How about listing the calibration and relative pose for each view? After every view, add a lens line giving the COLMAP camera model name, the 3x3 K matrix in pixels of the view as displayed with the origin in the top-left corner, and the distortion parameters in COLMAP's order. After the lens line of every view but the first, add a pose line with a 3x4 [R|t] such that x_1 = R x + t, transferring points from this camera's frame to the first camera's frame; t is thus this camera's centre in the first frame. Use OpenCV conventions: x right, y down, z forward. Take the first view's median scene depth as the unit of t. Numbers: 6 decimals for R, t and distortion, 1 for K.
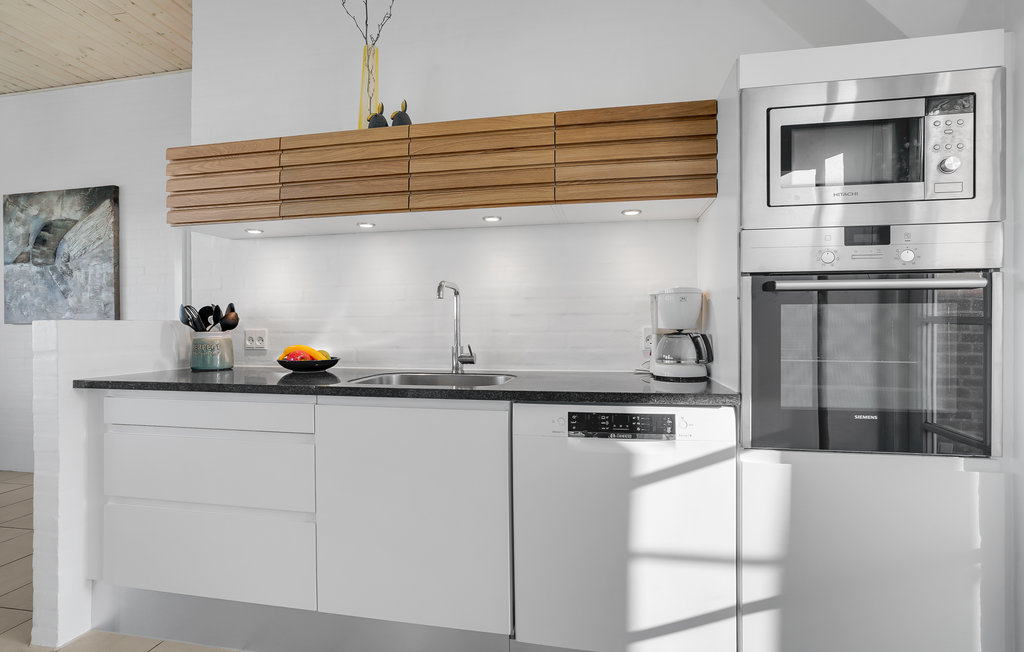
lens RADIAL K [[504.0, 0, 500.5], [0, 504.0, 320.8], [0, 0, 1]] dist [-0.043930, 0.023131]
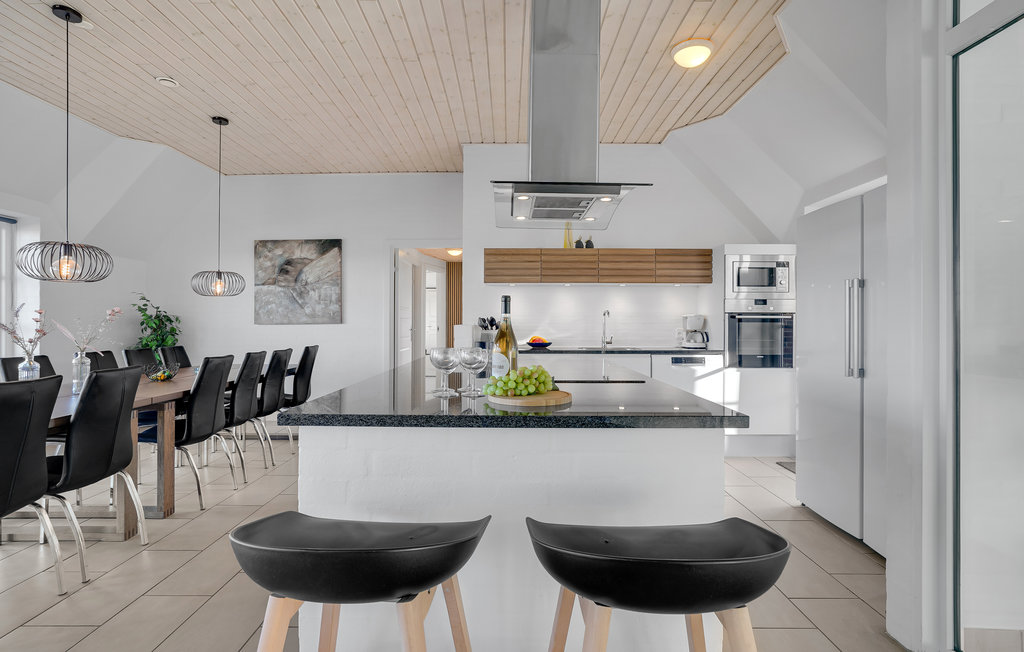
lens RADIAL K [[492.8, 0, 503.4], [0, 492.8, 312.7], [0, 0, 1]] dist [-0.017608, 0.000535]
pose [[0.982221, 0.011318, 0.187387, -1.031207], [-0.008416, 0.999832, -0.016278, -0.021473], [-0.187540, 0.014411, 0.982151, -1.250642]]
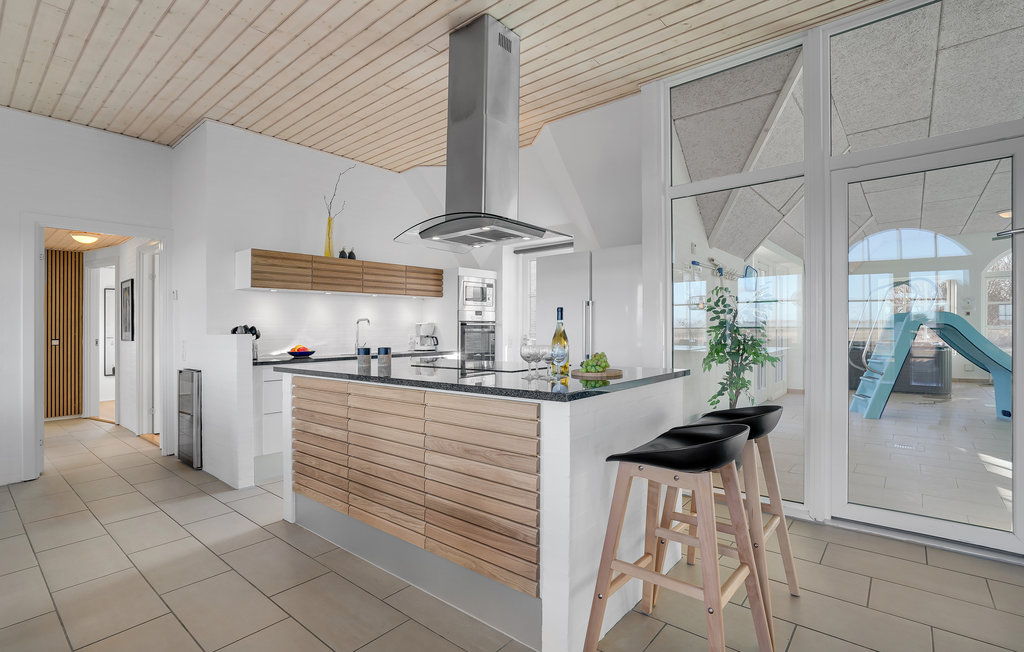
lens RADIAL K [[491.7, 0, 512.0], [0, 491.7, 326.0], [0, 0, 1]] dist [-0.003494, 0.000100]
pose [[0.480280, 0.004789, 0.877102, -1.956782], [0.006671, 0.999936, -0.009112, -0.009036], [-0.877090, 0.010228, 0.480218, -0.907485]]
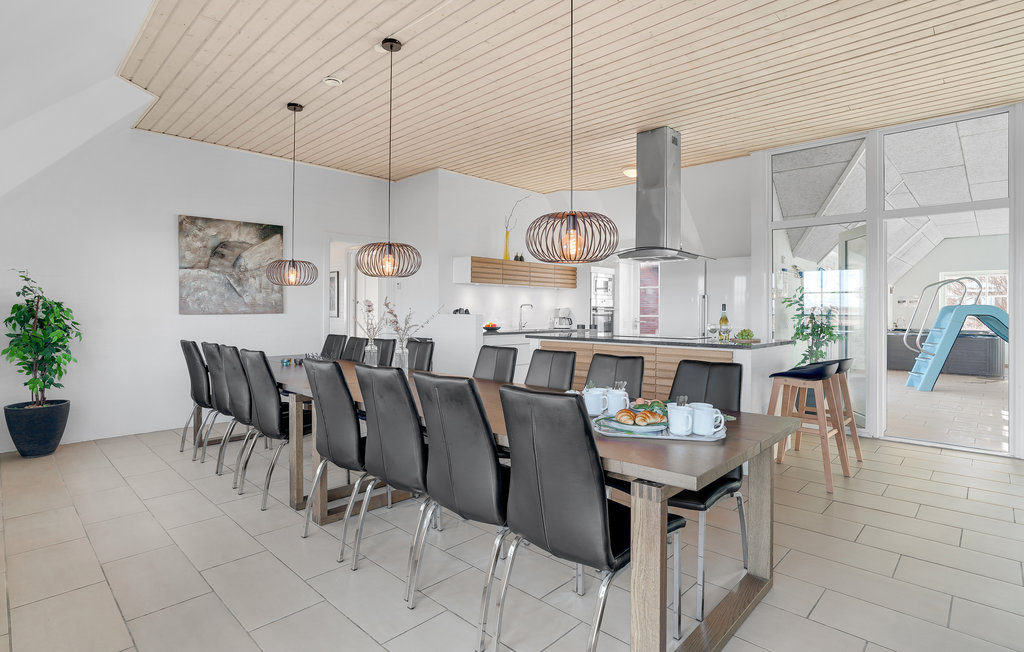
lens RADIAL K [[512.8, 0, 500.5], [0, 512.8, 300.2], [0, 0, 1]] dist [-0.000909, 0.000663]
pose [[0.551102, 0.025804, 0.834039, -3.233734], [-0.010665, 0.999658, -0.023881, -0.014655], [-0.834370, 0.004266, 0.551188, -0.864953]]
